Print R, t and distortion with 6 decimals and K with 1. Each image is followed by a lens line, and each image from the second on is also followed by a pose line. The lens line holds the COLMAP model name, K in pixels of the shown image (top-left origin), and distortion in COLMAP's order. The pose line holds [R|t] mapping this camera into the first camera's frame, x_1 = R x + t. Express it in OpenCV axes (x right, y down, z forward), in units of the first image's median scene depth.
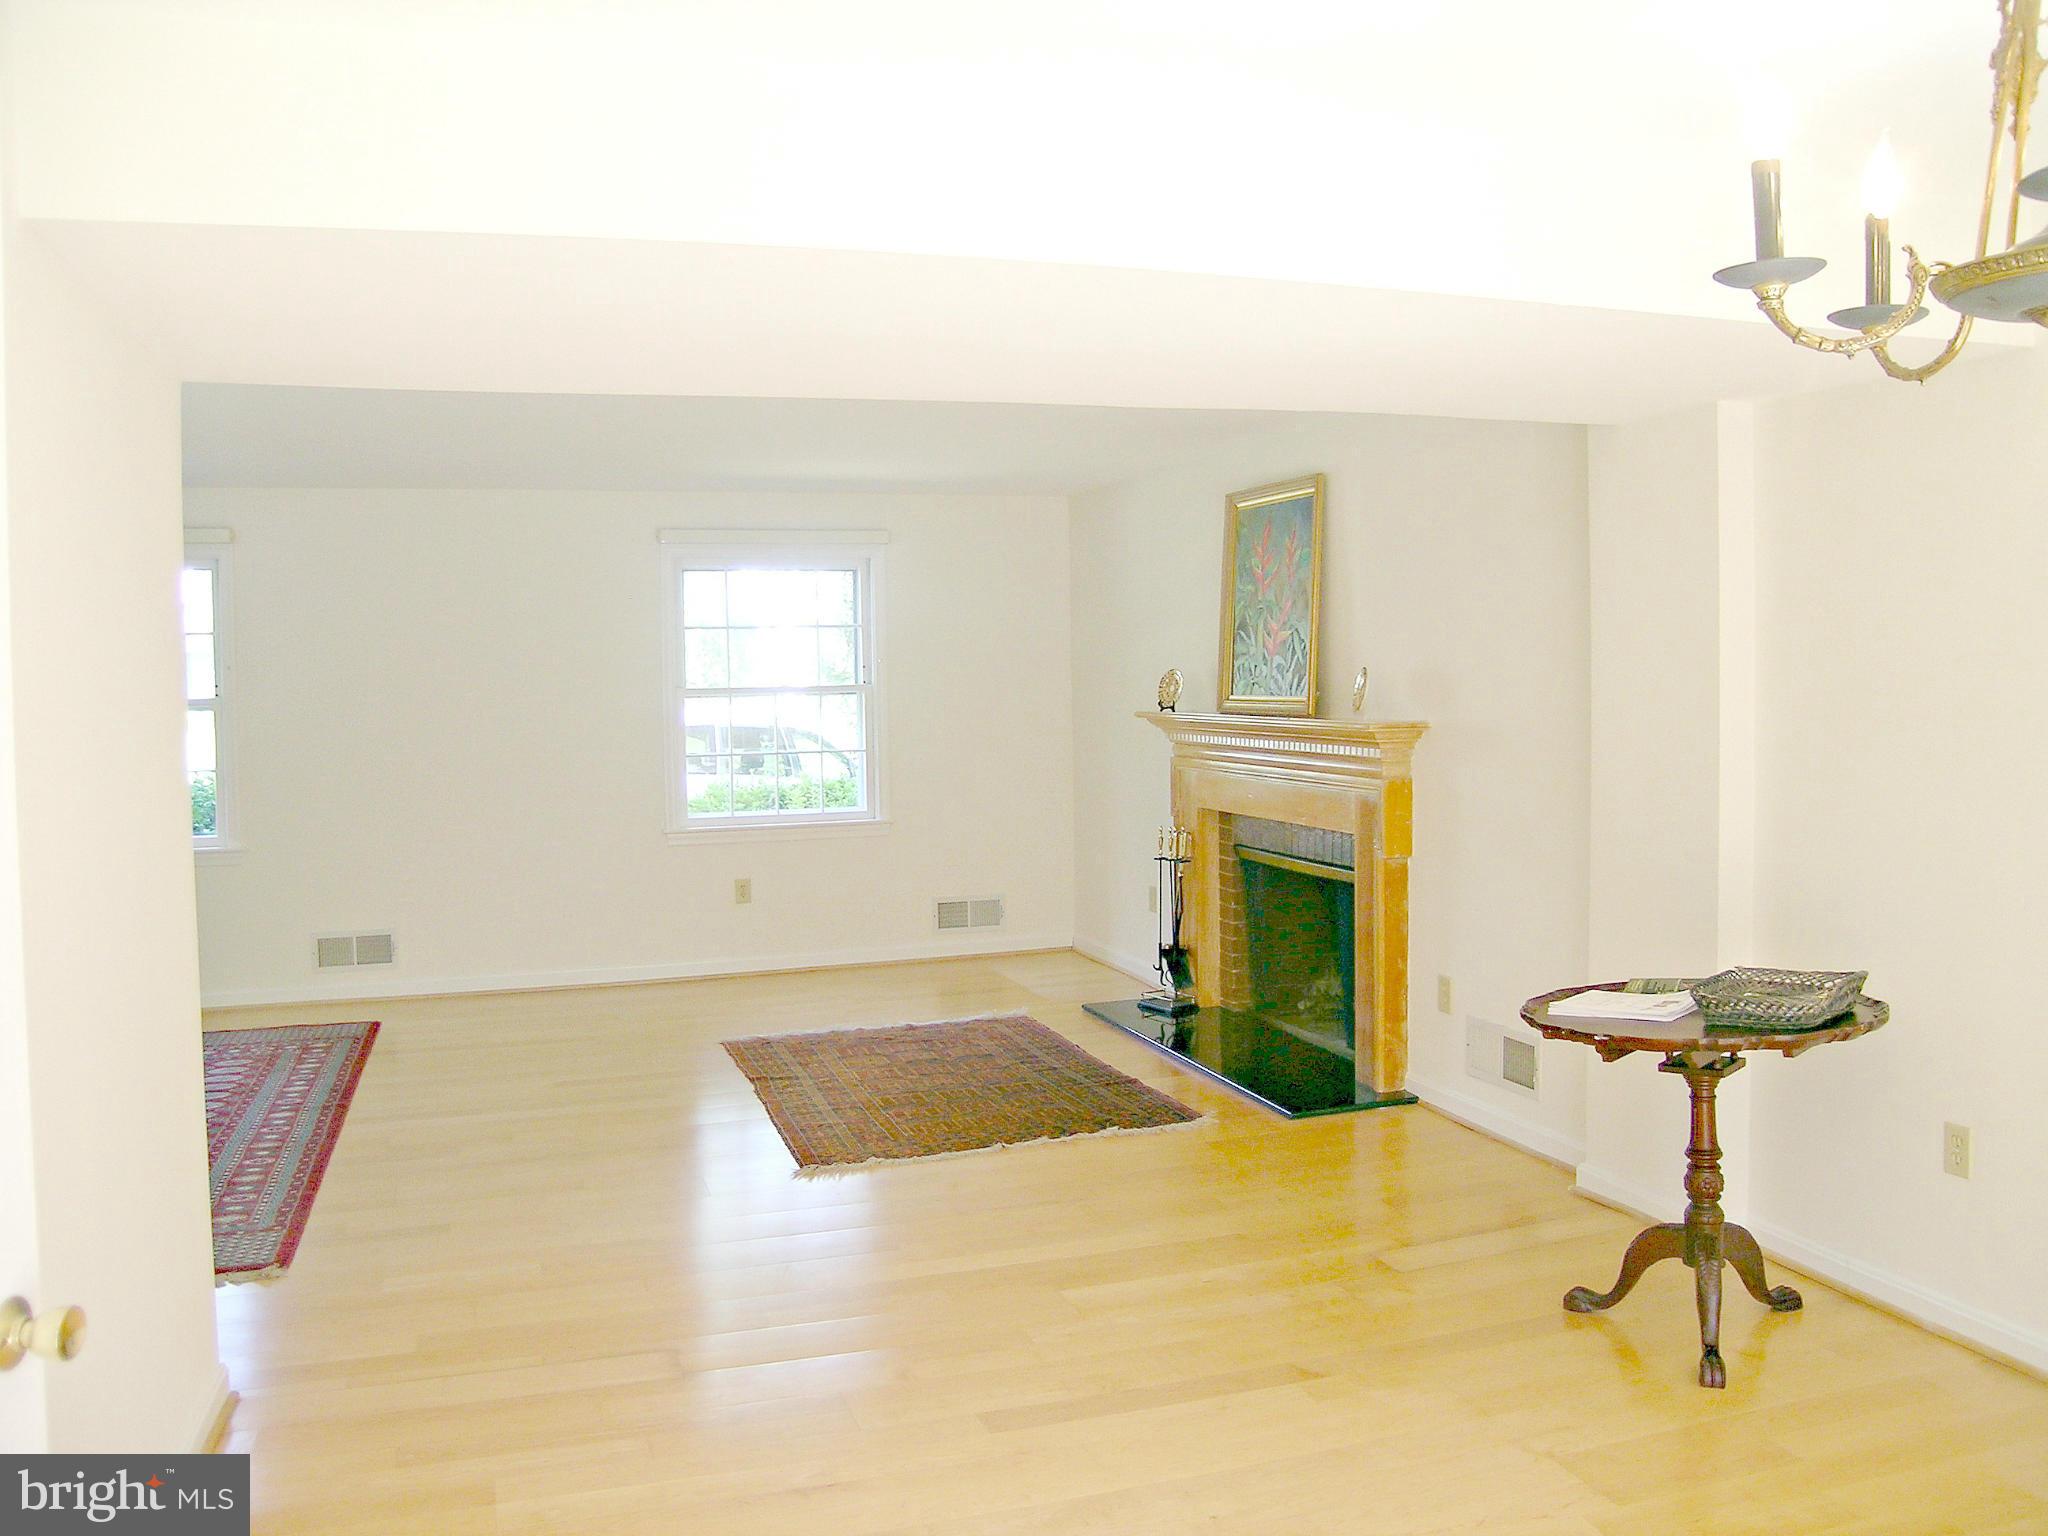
lens RADIAL K [[1656.6, 0, 1035.3], [0, 1656.6, 721.4], [0, 0, 1]] dist [-0.156074, 0.121915]
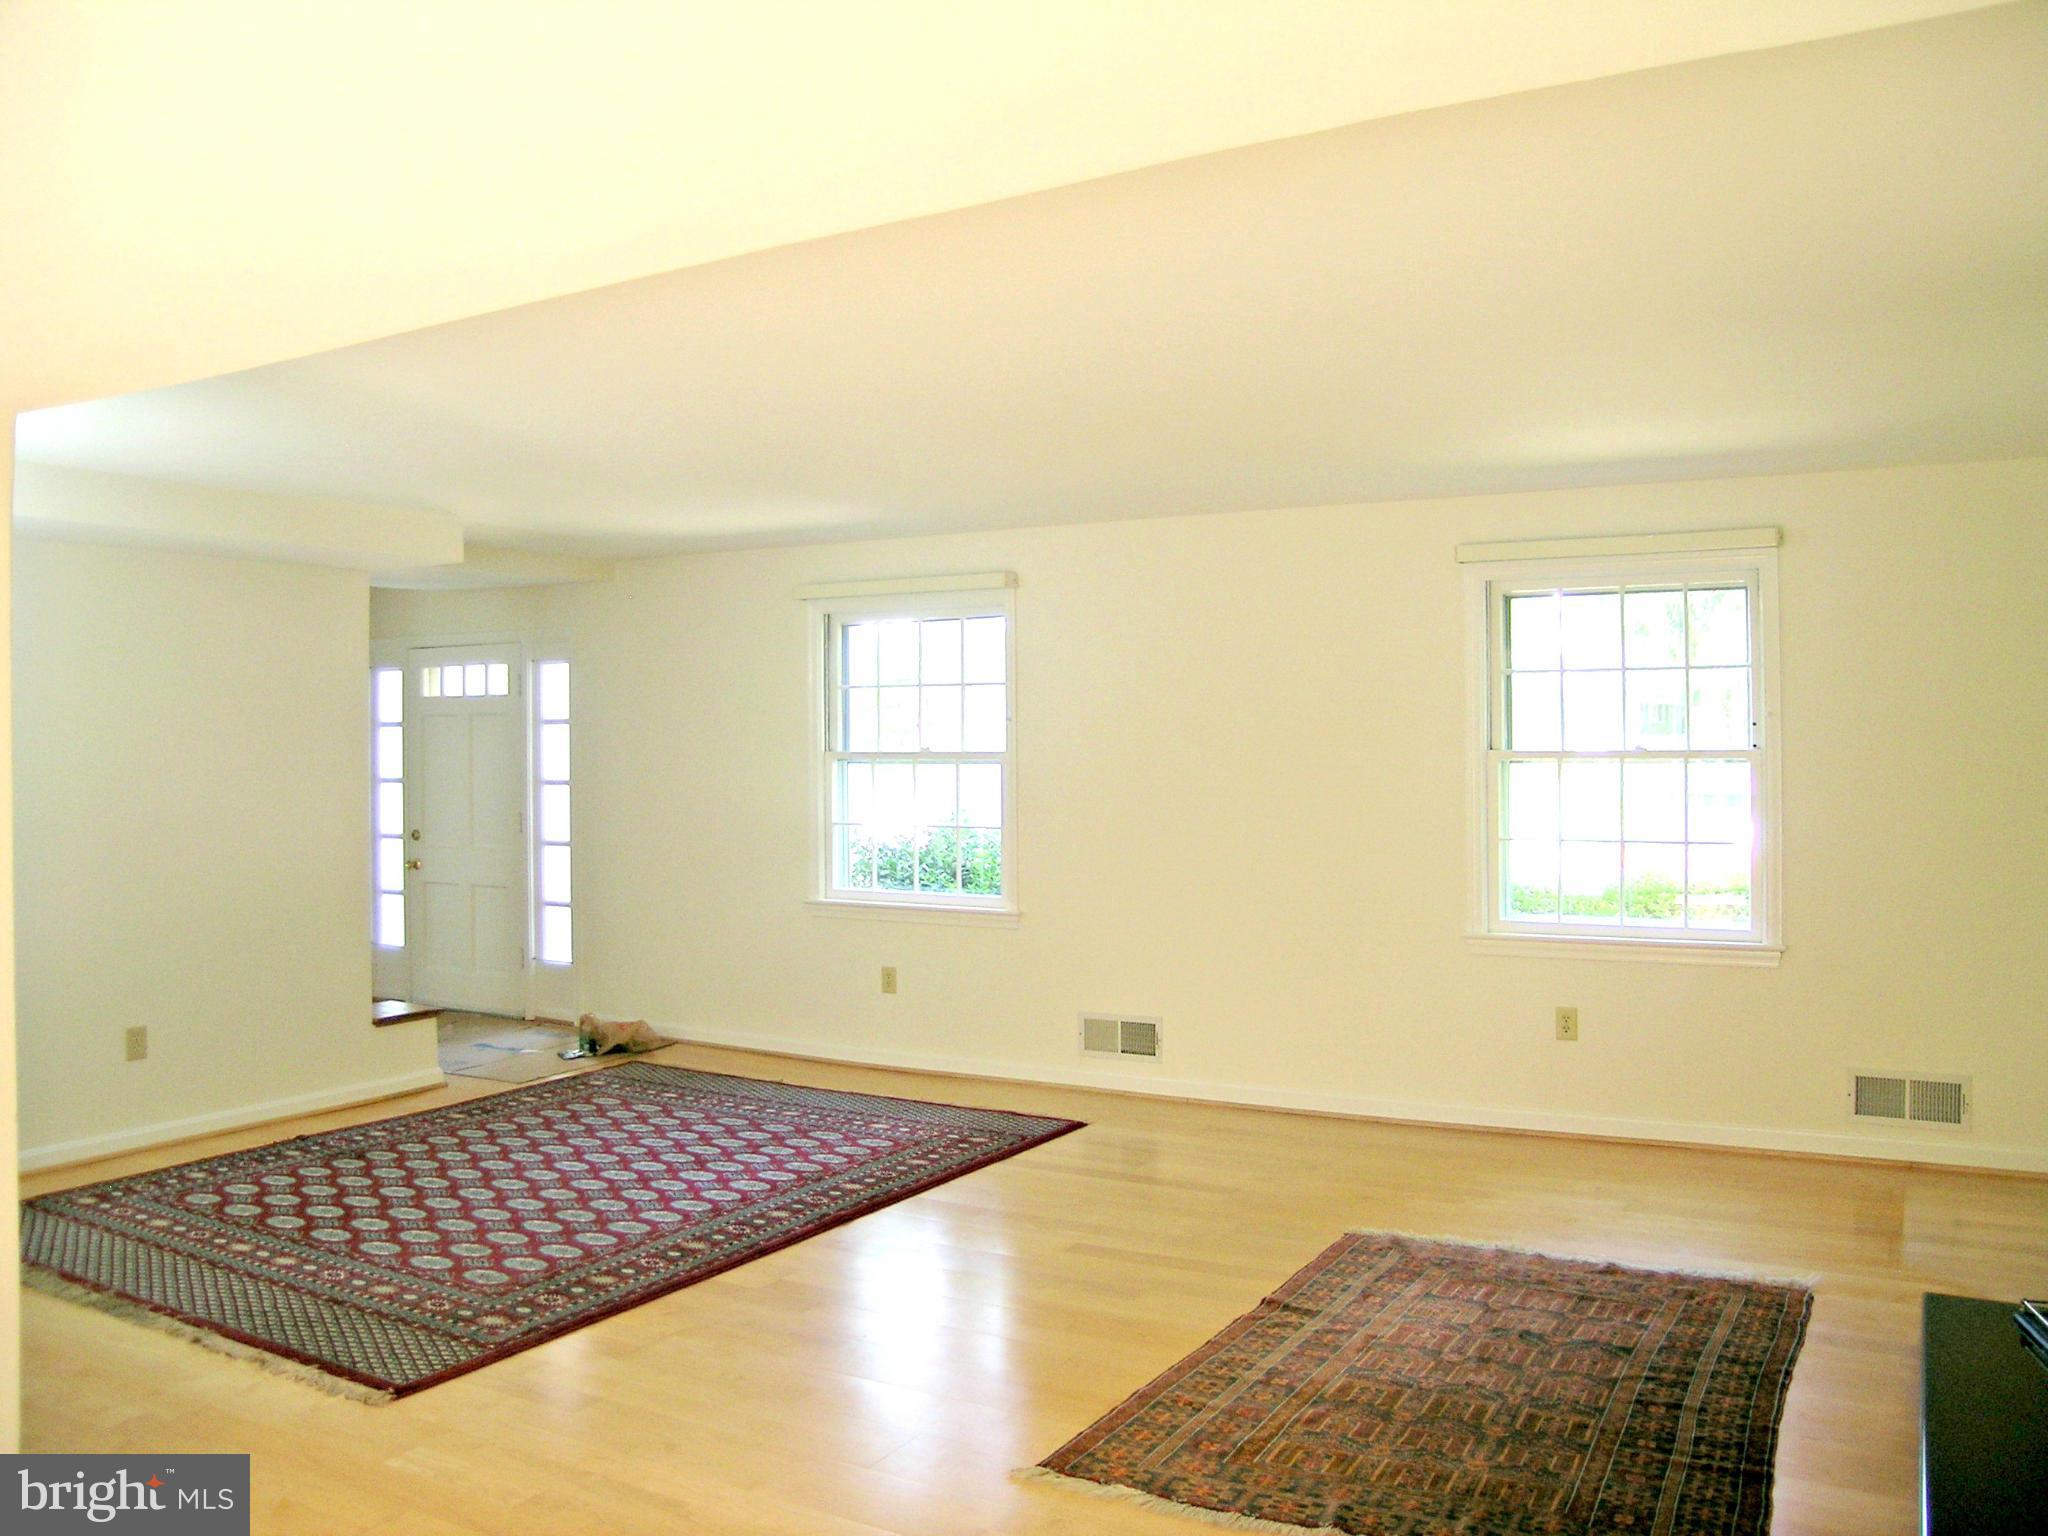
lens RADIAL K [[1656.6, 0, 1035.3], [0, 1656.6, 721.4], [0, 0, 1]] dist [-0.156074, 0.121915]
pose [[0.668902, 0.004717, -0.743336, 0.208076], [-0.029749, 0.999349, -0.020428, -0.011630], [0.742755, 0.035778, 0.668607, 0.326993]]
